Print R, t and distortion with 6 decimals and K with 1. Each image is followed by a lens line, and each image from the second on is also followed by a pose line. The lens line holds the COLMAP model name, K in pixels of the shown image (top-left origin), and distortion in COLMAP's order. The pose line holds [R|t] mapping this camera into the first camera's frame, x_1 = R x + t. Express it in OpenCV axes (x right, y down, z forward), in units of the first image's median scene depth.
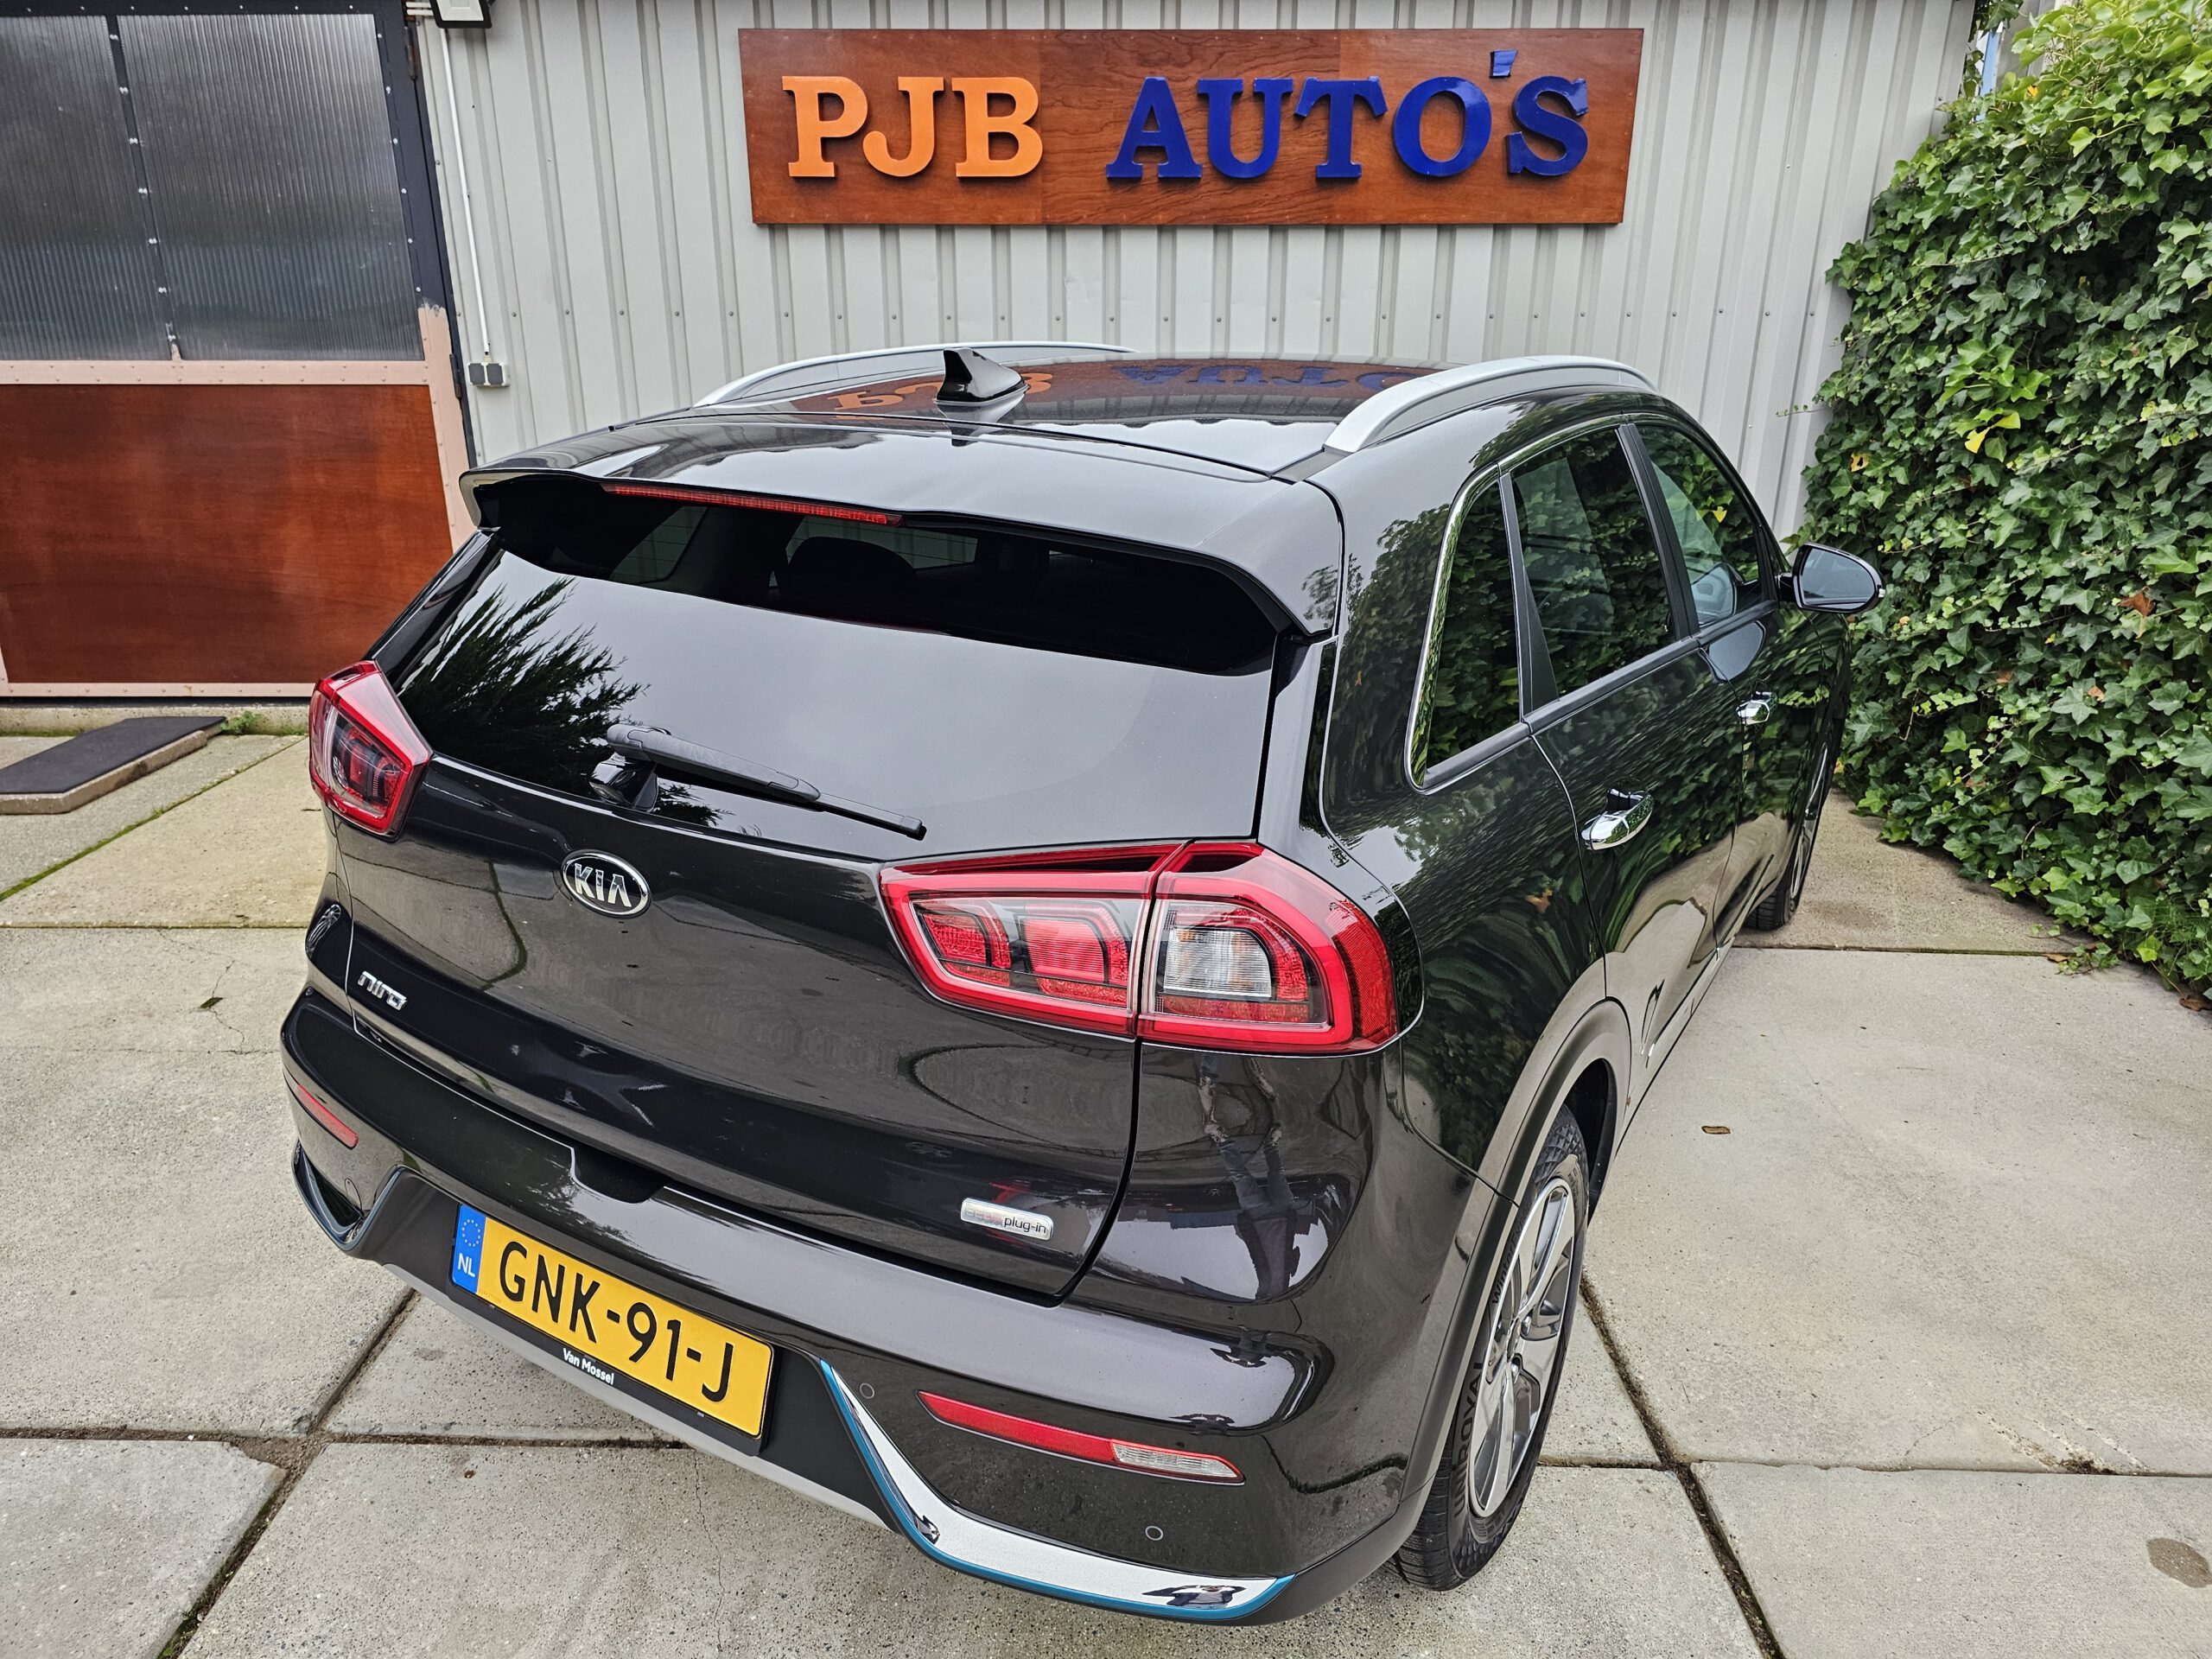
lens RADIAL K [[1490.4, 0, 1108.4], [0, 1490.4, 857.9], [0, 0, 1]] dist [0.036956, -0.035395]
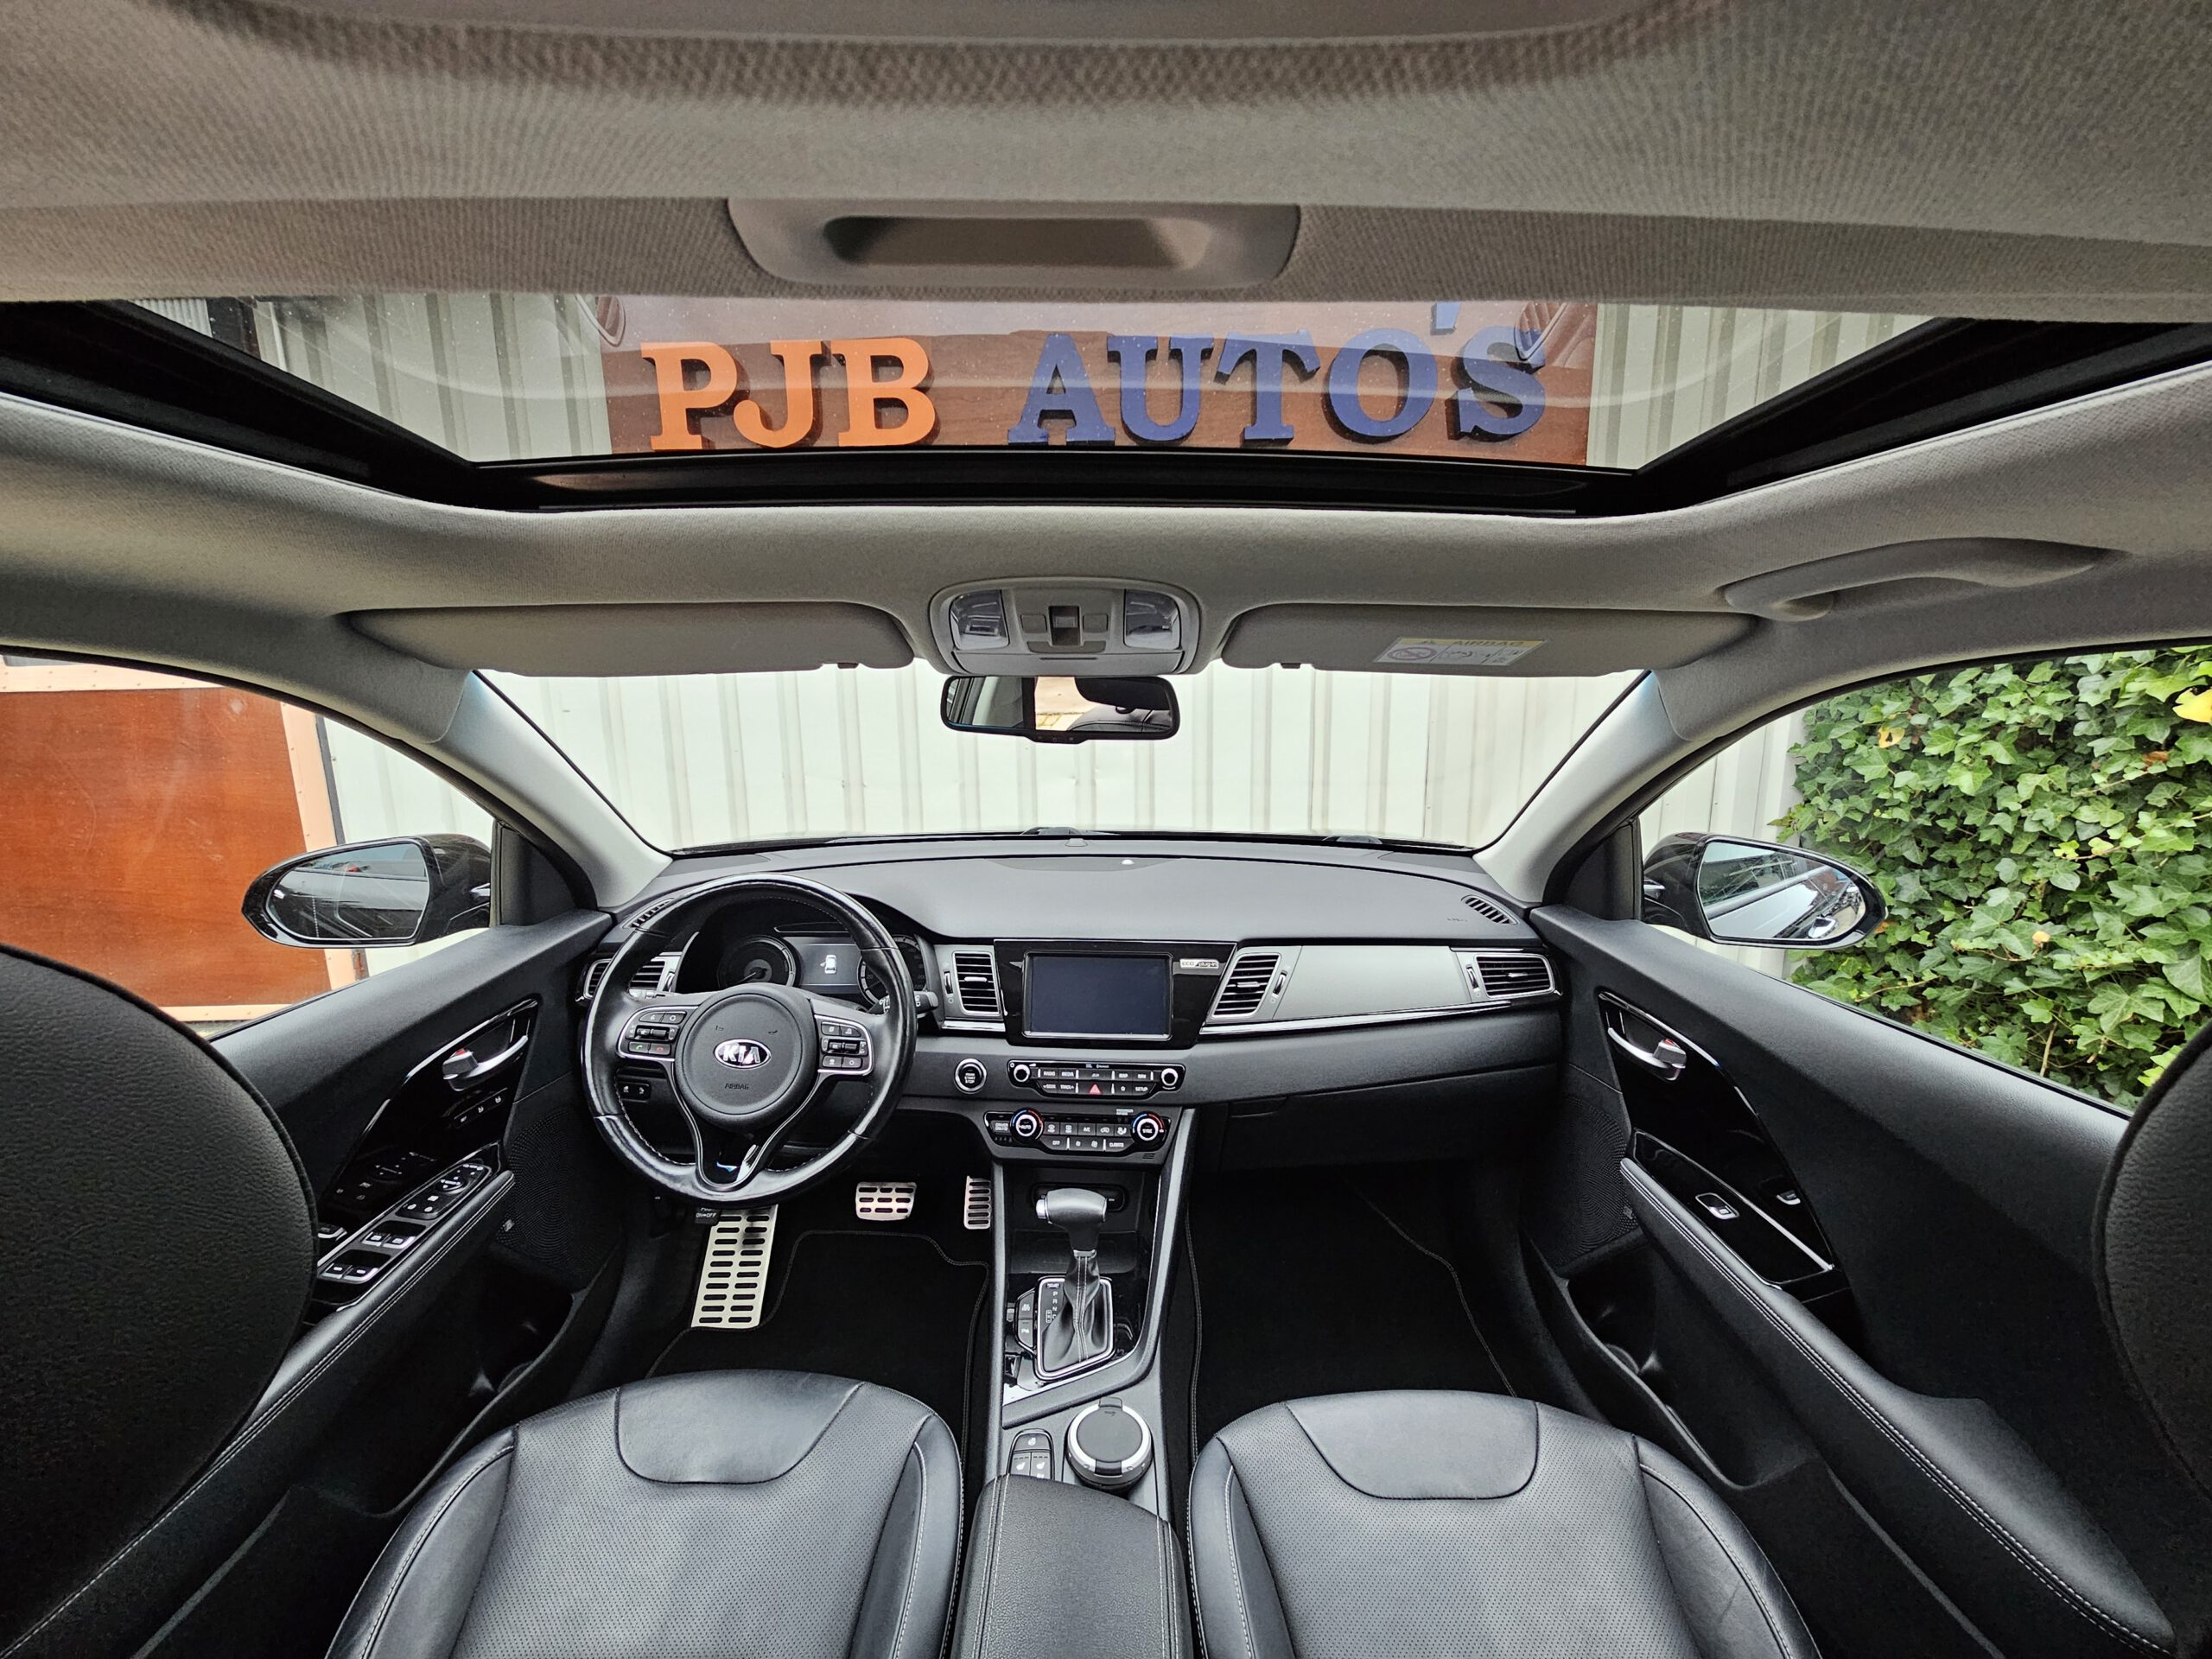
lens RADIAL K [[898.5, 0, 1107.5], [0, 898.5, 839.7], [0, 0, 1]] dist [-0.000447, 0.000688]
pose [[0.999795, -0.019949, 0.003456, 0.052108], [0.020244, 0.987421, -0.156810, -0.138892], [-0.000285, 0.156848, 0.987623, 0.518648]]
